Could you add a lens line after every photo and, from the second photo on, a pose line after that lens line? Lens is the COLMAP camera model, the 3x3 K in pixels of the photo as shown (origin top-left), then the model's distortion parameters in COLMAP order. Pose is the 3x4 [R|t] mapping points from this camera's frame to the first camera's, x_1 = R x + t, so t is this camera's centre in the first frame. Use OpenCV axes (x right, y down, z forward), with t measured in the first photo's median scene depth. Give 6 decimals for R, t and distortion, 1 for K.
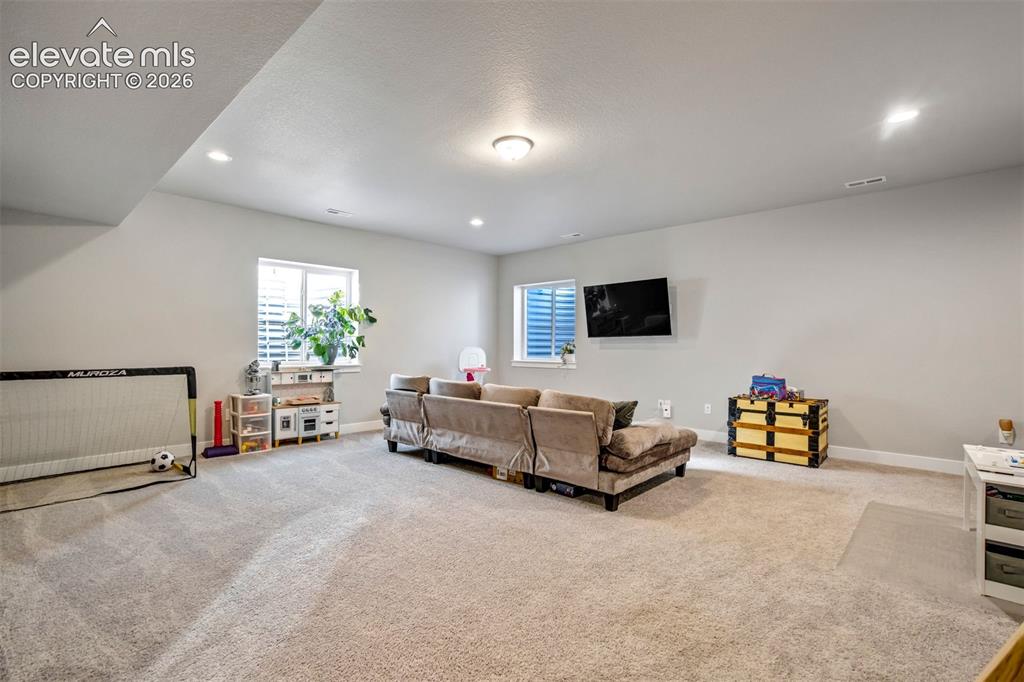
lens RADIAL K [[483.7, 0, 516.4], [0, 483.7, 341.4], [0, 0, 1]] dist [-0.027539, 0.000089]
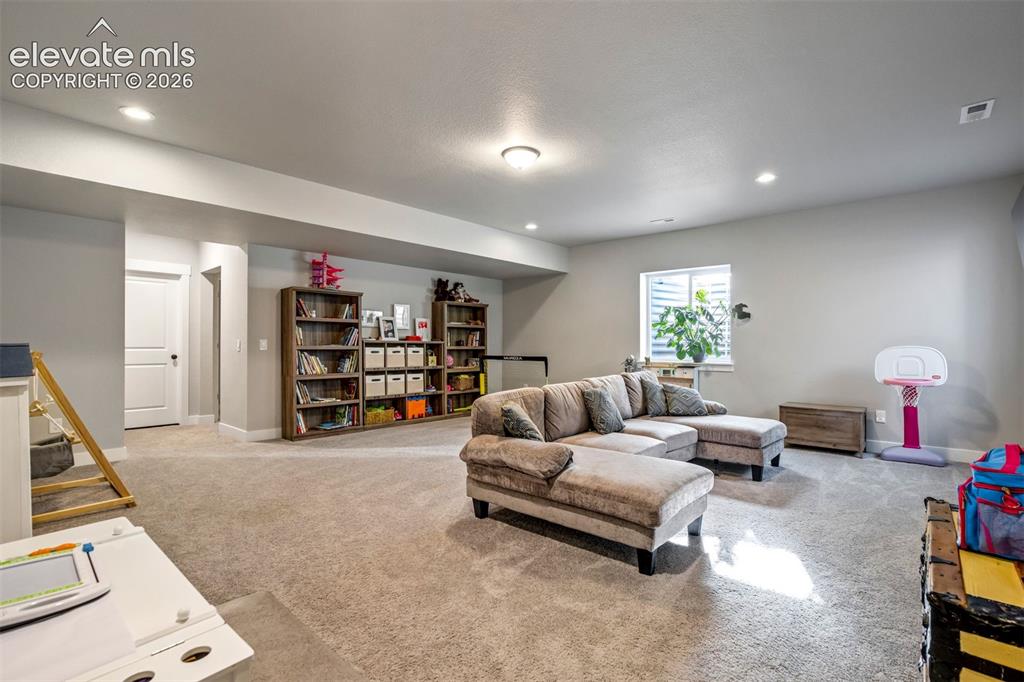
lens RADIAL K [[483.7, 0, 516.4], [0, 483.7, 341.4], [0, 0, 1]] dist [-0.027539, 0.000089]
pose [[0.036440, -0.003140, -0.999331, 0.667862], [0.006263, 0.999976, -0.002914, 0.004373], [0.999316, -0.006153, 0.036459, 0.603918]]
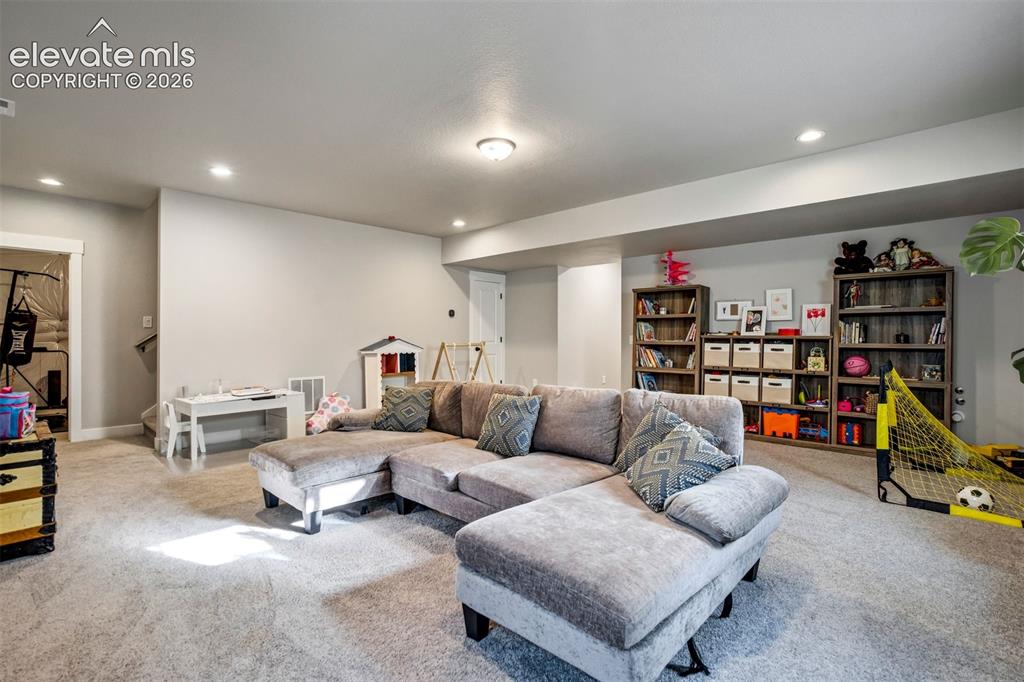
lens RADIAL K [[483.7, 0, 516.4], [0, 483.7, 341.4], [0, 0, 1]] dist [-0.027539, 0.000089]
pose [[-0.999998, -0.000574, -0.001865, -0.038456], [-0.000567, 0.999992, -0.003897, 0.013354], [0.001867, -0.003896, -0.999991, 1.300146]]
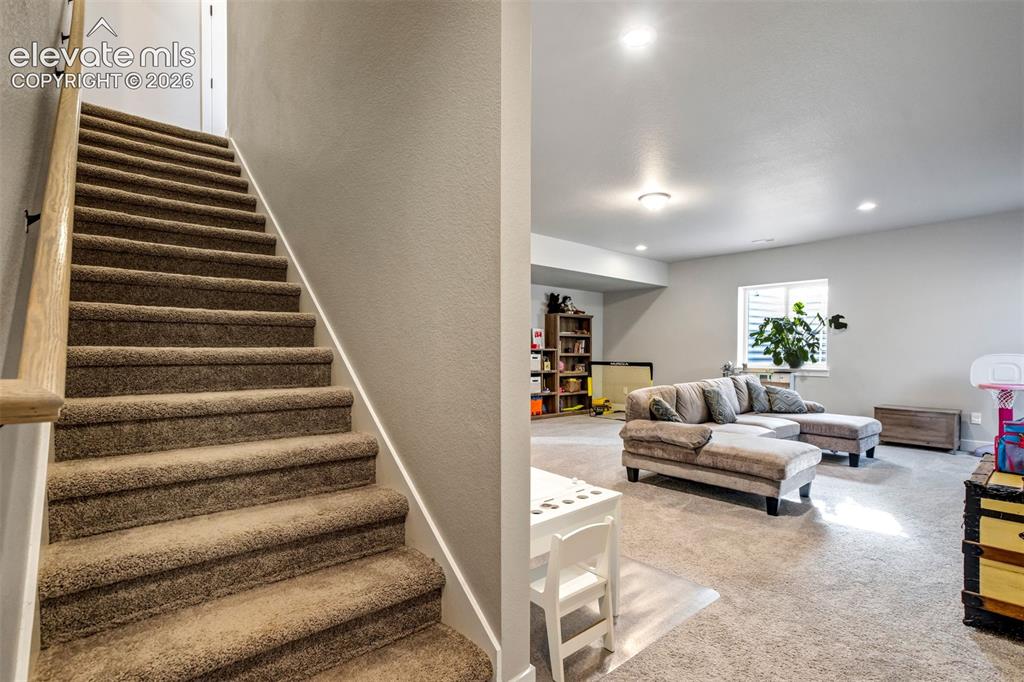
lens RADIAL K [[495.3, 0, 525.0], [0, 495.3, 362.8], [0, 0, 1]] dist [0.001265, 0.000897]
pose [[-0.073010, 0.026208, -0.996987, 0.874593], [0.004808, 0.999652, 0.025926, 0.002338], [0.997320, -0.002900, -0.073111, 0.474213]]
